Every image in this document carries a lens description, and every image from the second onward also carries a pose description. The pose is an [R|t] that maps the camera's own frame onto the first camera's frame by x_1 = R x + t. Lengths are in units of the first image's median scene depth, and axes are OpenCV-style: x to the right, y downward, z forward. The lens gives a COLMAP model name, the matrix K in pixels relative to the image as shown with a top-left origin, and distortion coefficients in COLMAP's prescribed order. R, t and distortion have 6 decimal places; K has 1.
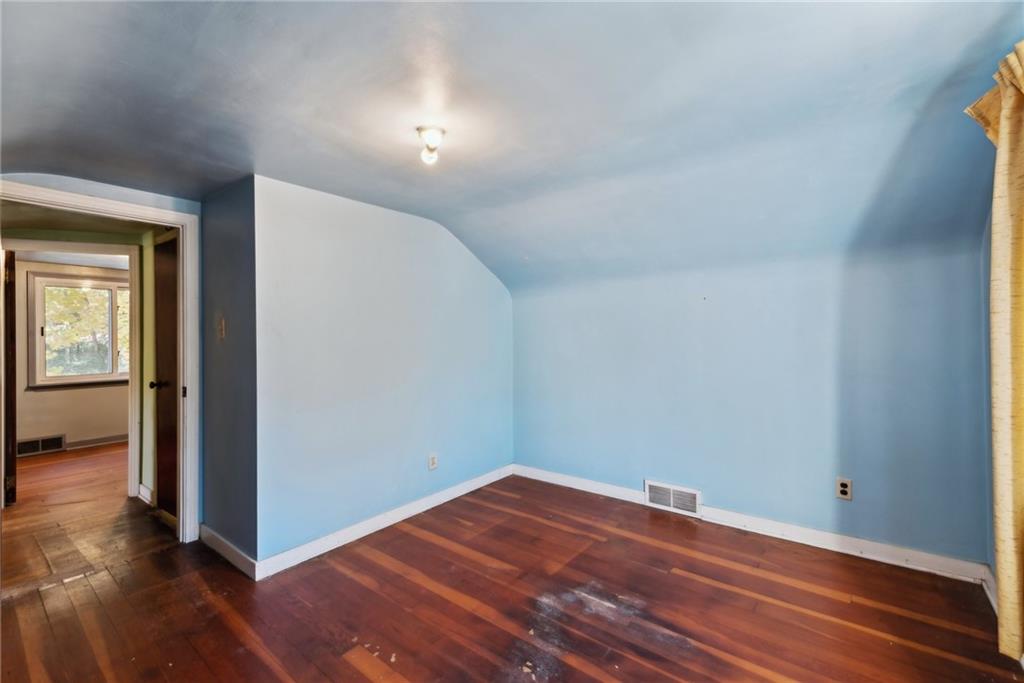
lens RADIAL K [[418.3, 0, 511.6], [0, 418.3, 337.6], [0, 0, 1]] dist [0.012812, 0.001070]
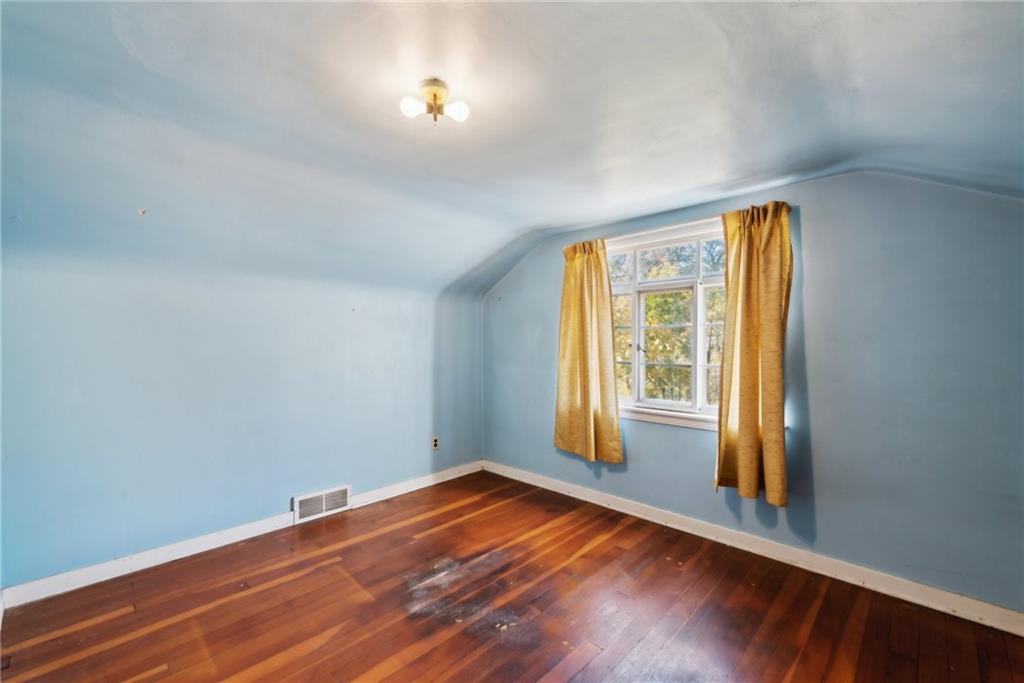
lens RADIAL K [[418.3, 0, 511.4], [0, 418.3, 346.6], [0, 0, 1]] dist [0.012812, 0.001070]
pose [[0.130993, 0.003615, 0.991377, -0.746691], [-0.002838, 0.999991, -0.003272, 0.008043], [-0.991379, -0.002385, 0.131002, 0.551474]]
